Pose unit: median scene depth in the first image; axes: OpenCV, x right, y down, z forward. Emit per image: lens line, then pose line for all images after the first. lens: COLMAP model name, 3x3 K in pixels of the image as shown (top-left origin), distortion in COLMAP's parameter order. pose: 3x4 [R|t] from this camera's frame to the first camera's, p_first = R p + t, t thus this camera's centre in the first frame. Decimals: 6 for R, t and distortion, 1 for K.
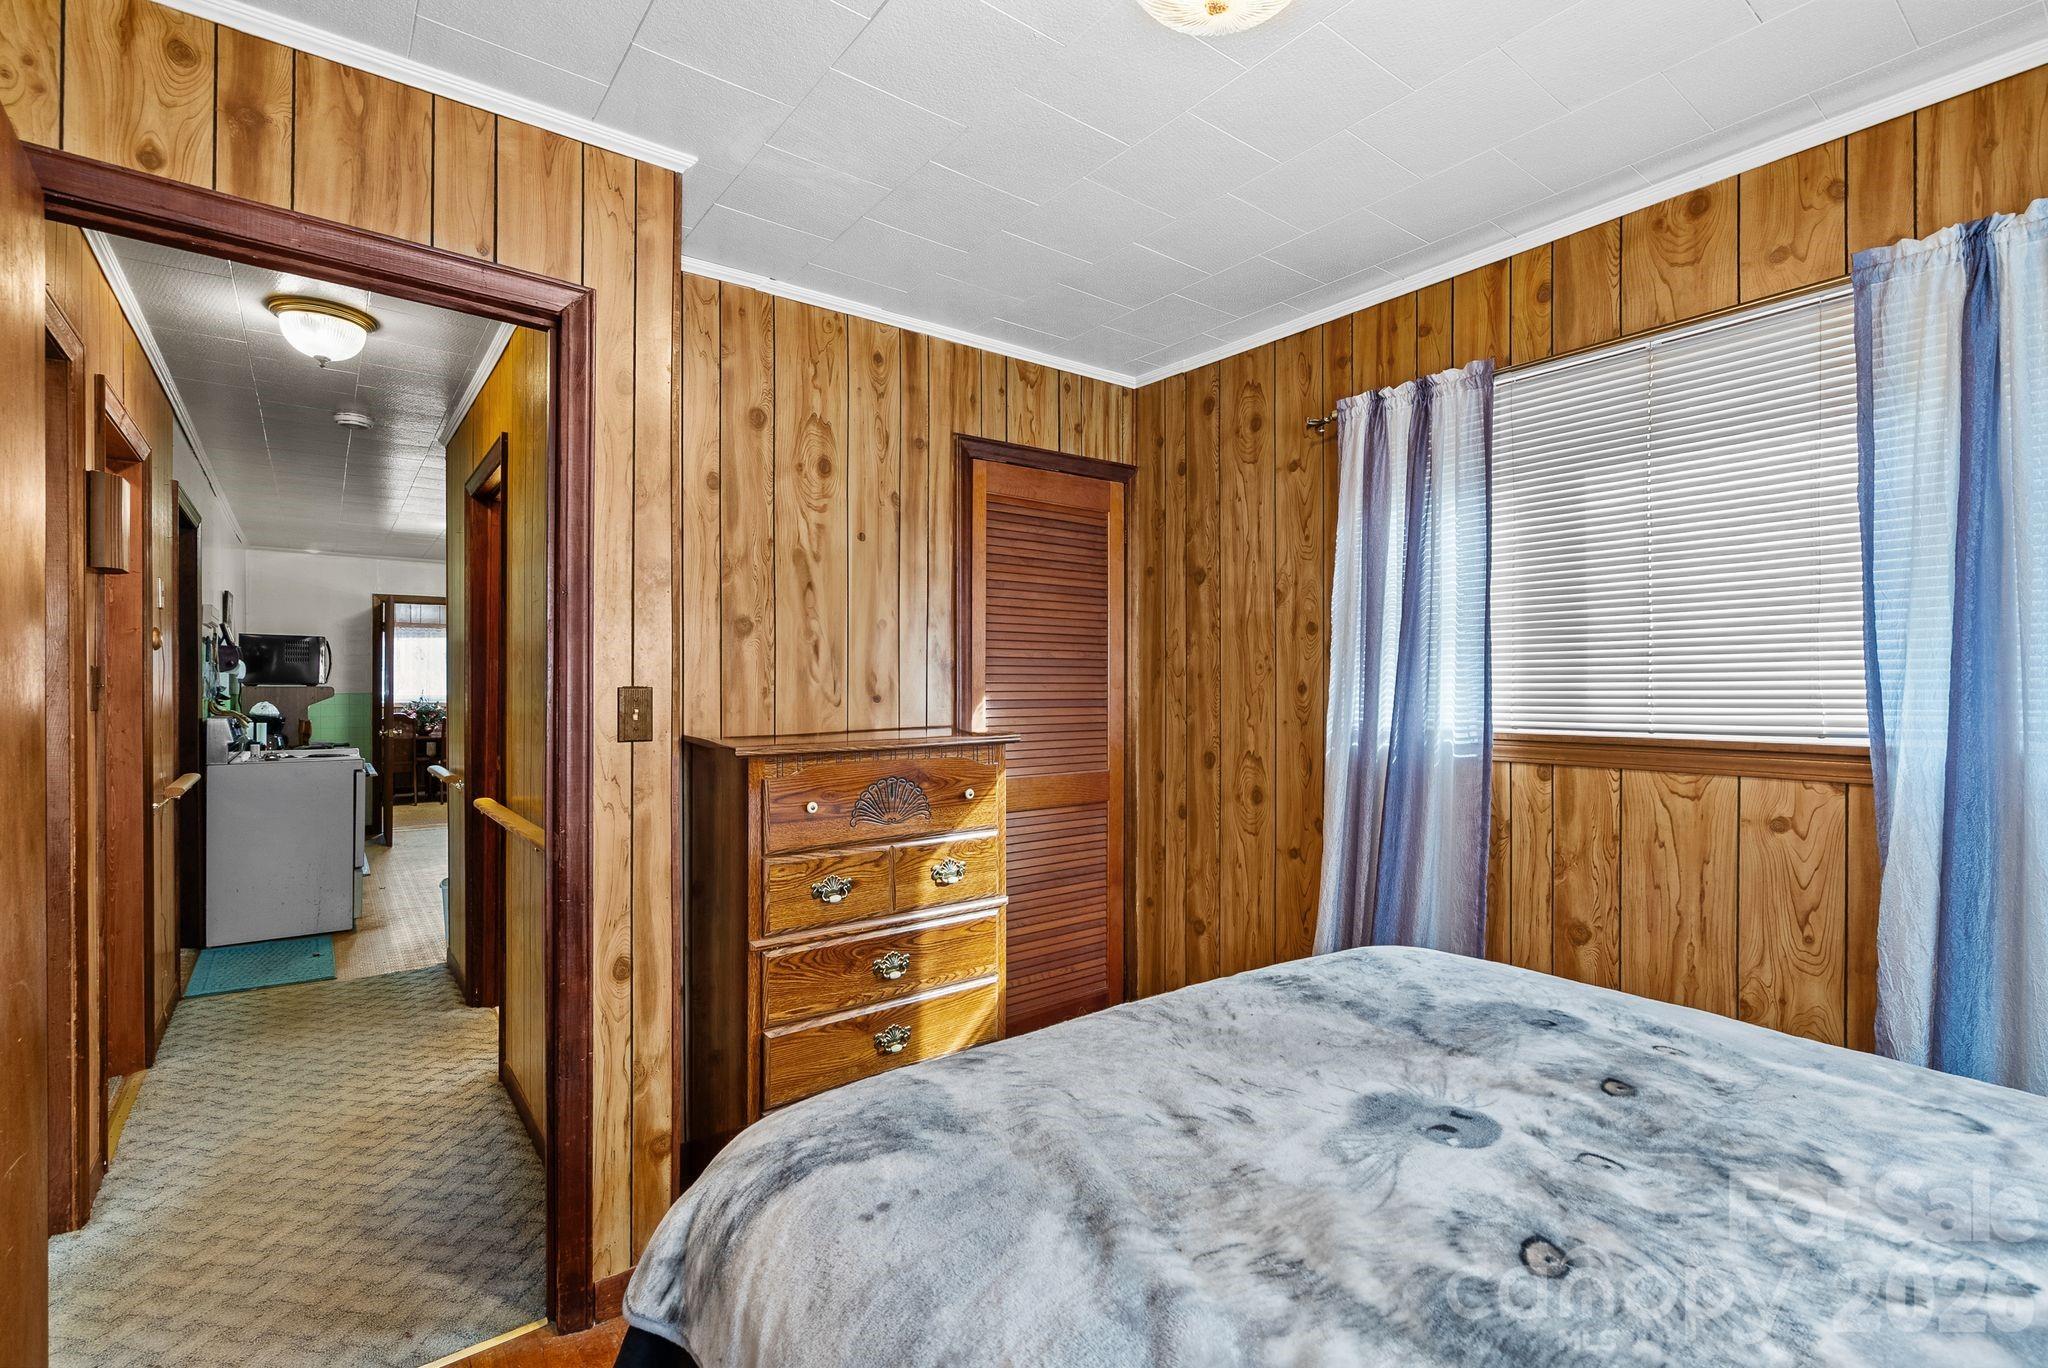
lens RADIAL K [[937.4, 0, 1022.9], [0, 937.4, 682.5], [0, 0, 1]] dist [0.001350, 0.000031]
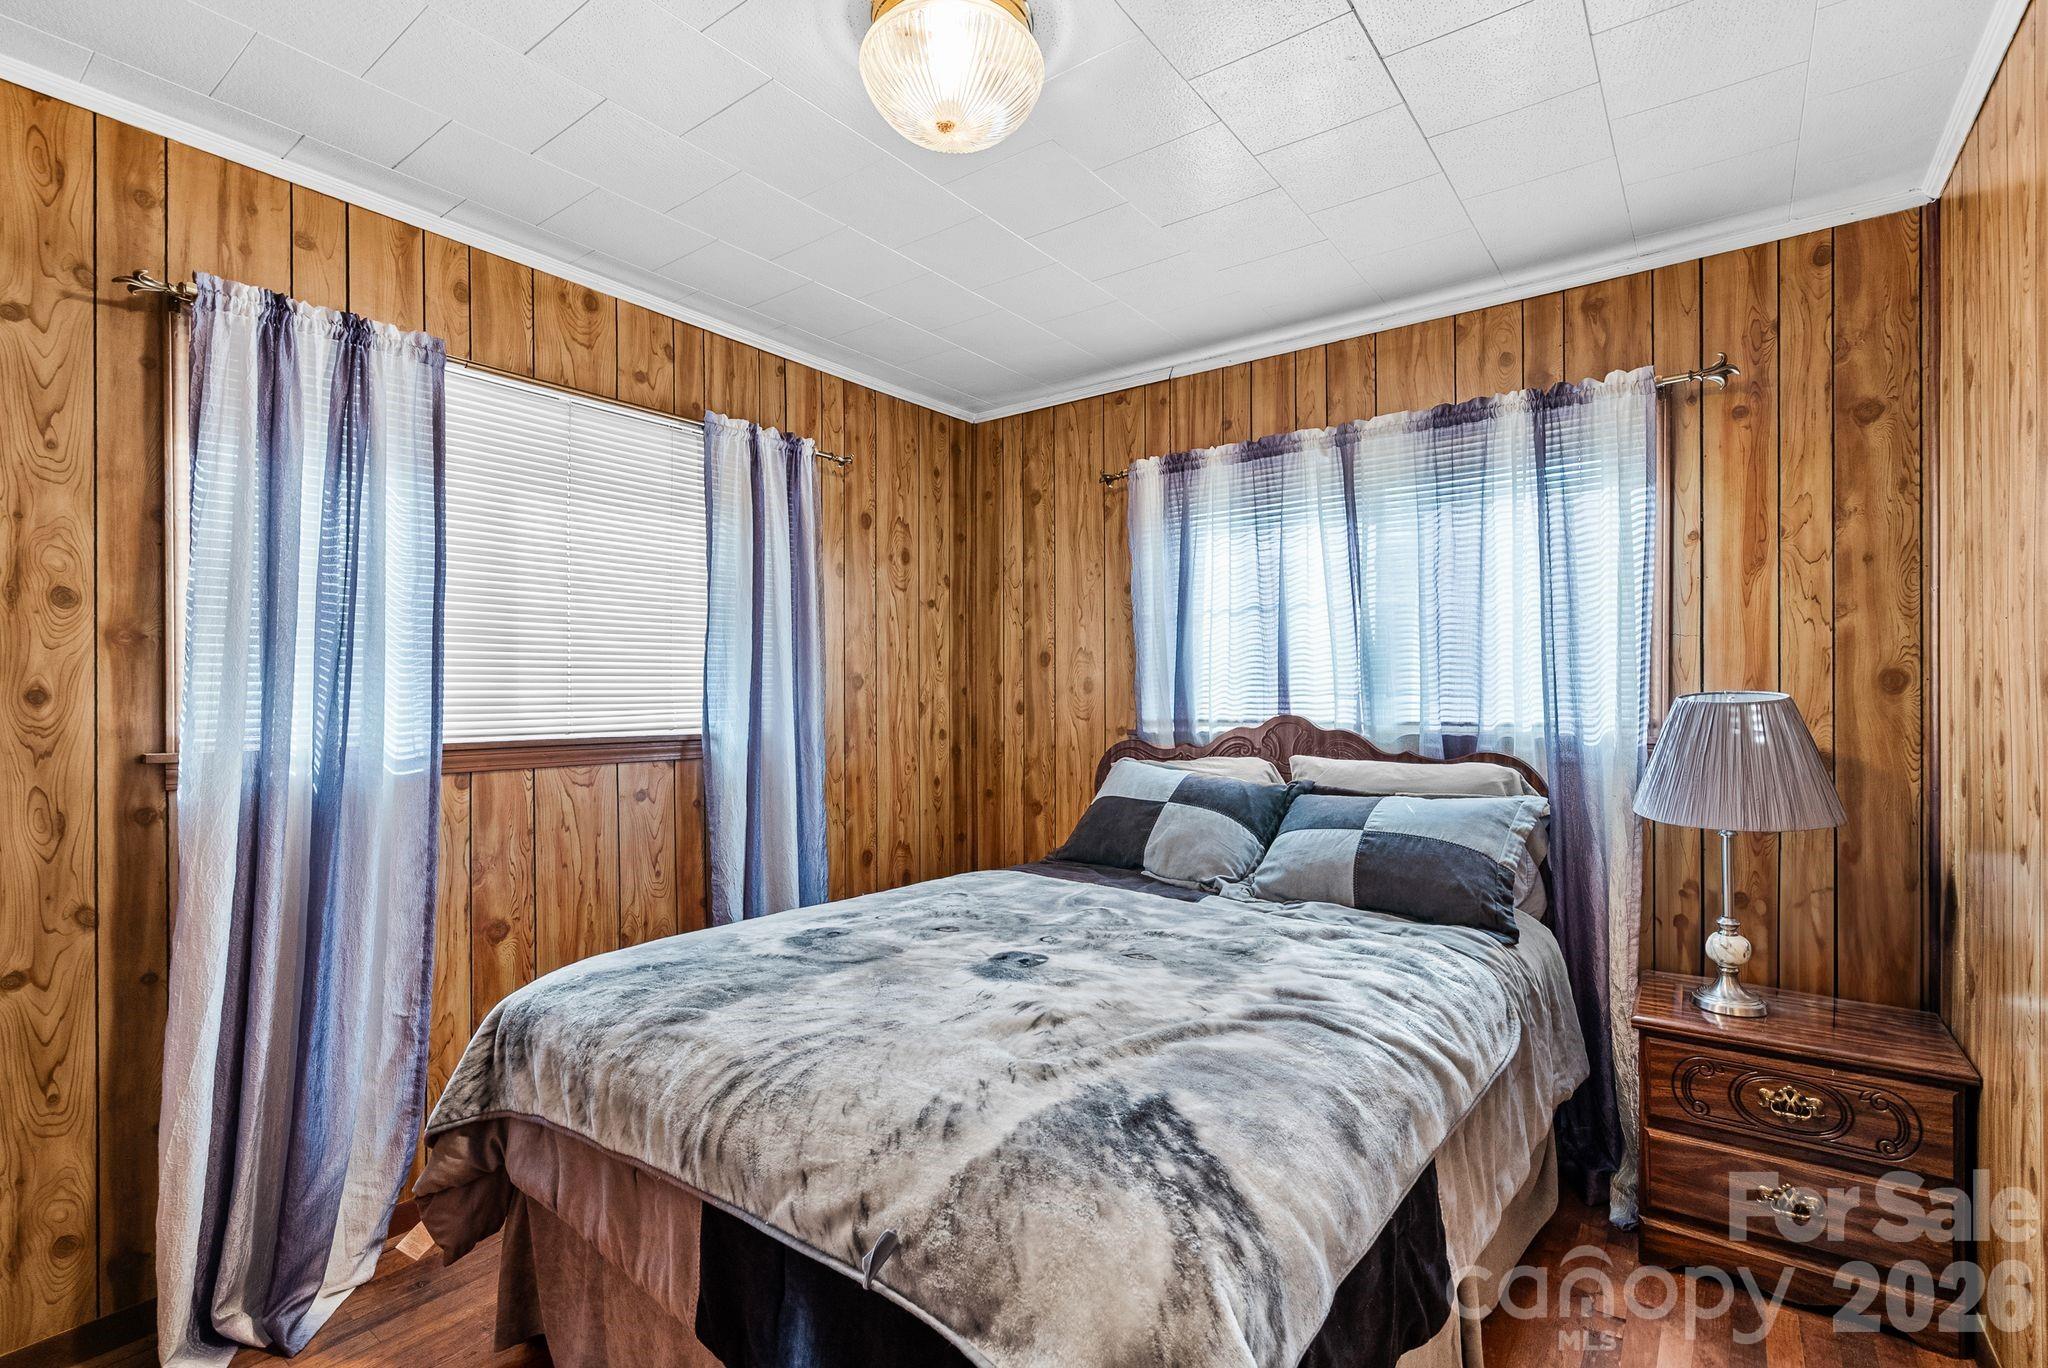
lens RADIAL K [[937.4, 0, 1039.0], [0, 937.4, 692.1], [0, 0, 1]] dist [0.001350, 0.000031]
pose [[-0.281022, 0.001180, 0.959701, -0.615575], [-0.006874, 0.999971, -0.003243, 0.001595], [-0.959677, -0.007508, -0.281006, 0.770152]]
